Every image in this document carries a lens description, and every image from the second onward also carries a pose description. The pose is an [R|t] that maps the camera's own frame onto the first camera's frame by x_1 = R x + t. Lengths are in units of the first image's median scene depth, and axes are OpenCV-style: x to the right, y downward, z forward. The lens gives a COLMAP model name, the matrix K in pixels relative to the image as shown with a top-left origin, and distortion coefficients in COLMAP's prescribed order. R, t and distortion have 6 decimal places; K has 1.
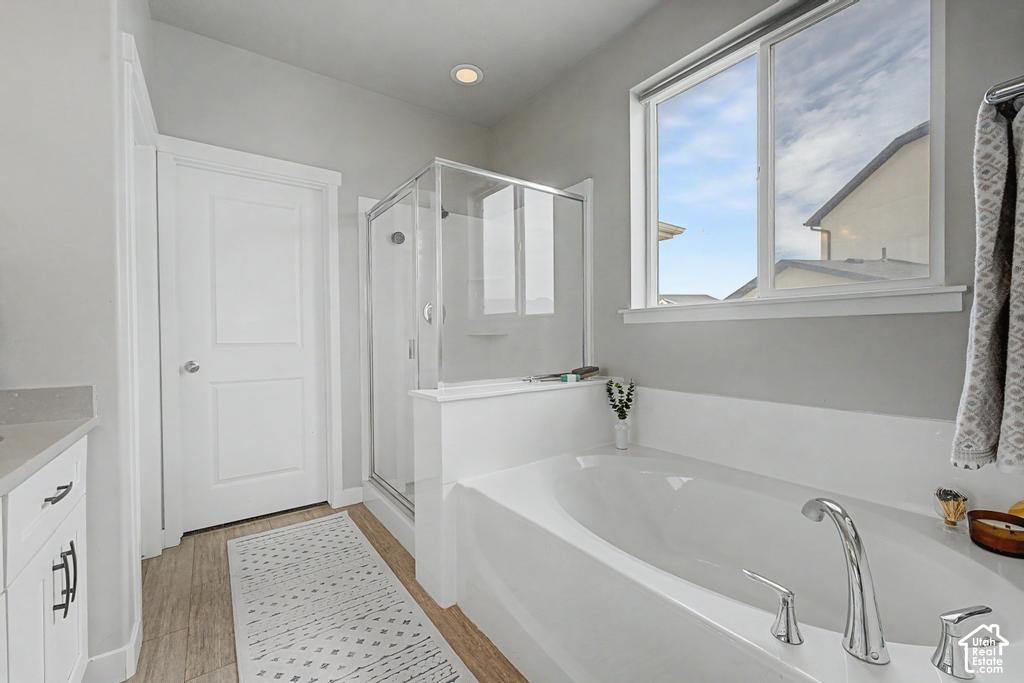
lens RADIAL K [[415.9, 0, 510.2], [0, 415.9, 339.4], [0, 0, 1]] dist [0.002259, -0.000511]
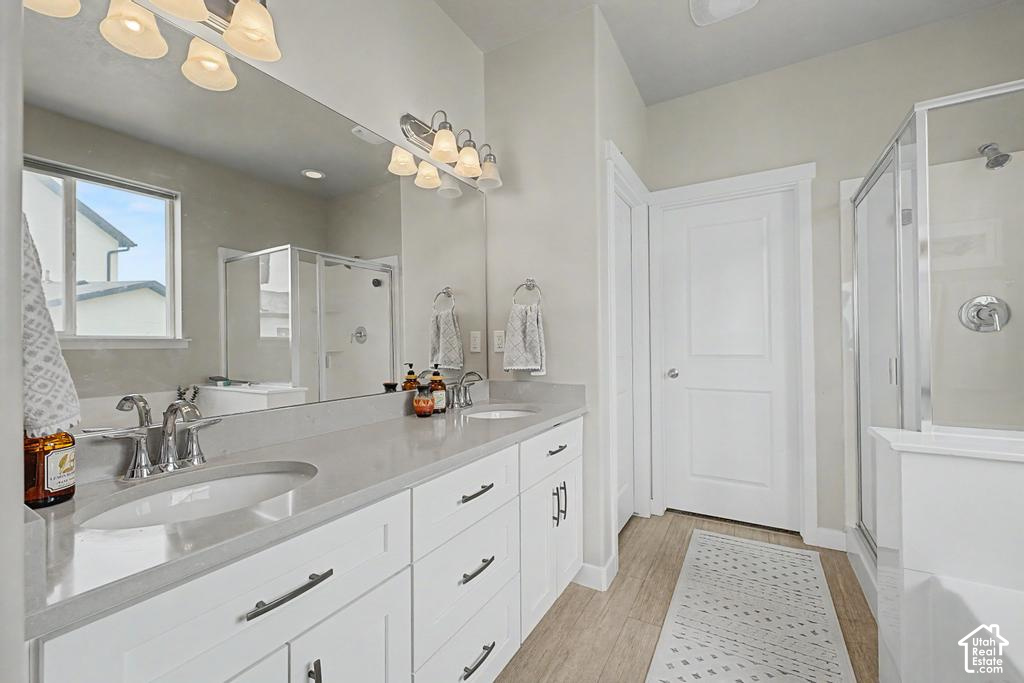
lens RADIAL K [[419.9, 0, 509.4], [0, 419.9, 337.8], [0, 0, 1]] dist [-0.003006, -0.000317]
pose [[0.400844, -0.007416, -0.916116, 0.168220], [-0.002355, 0.999956, -0.009125, -0.026134], [0.916143, 0.005815, 0.400809, 0.072632]]
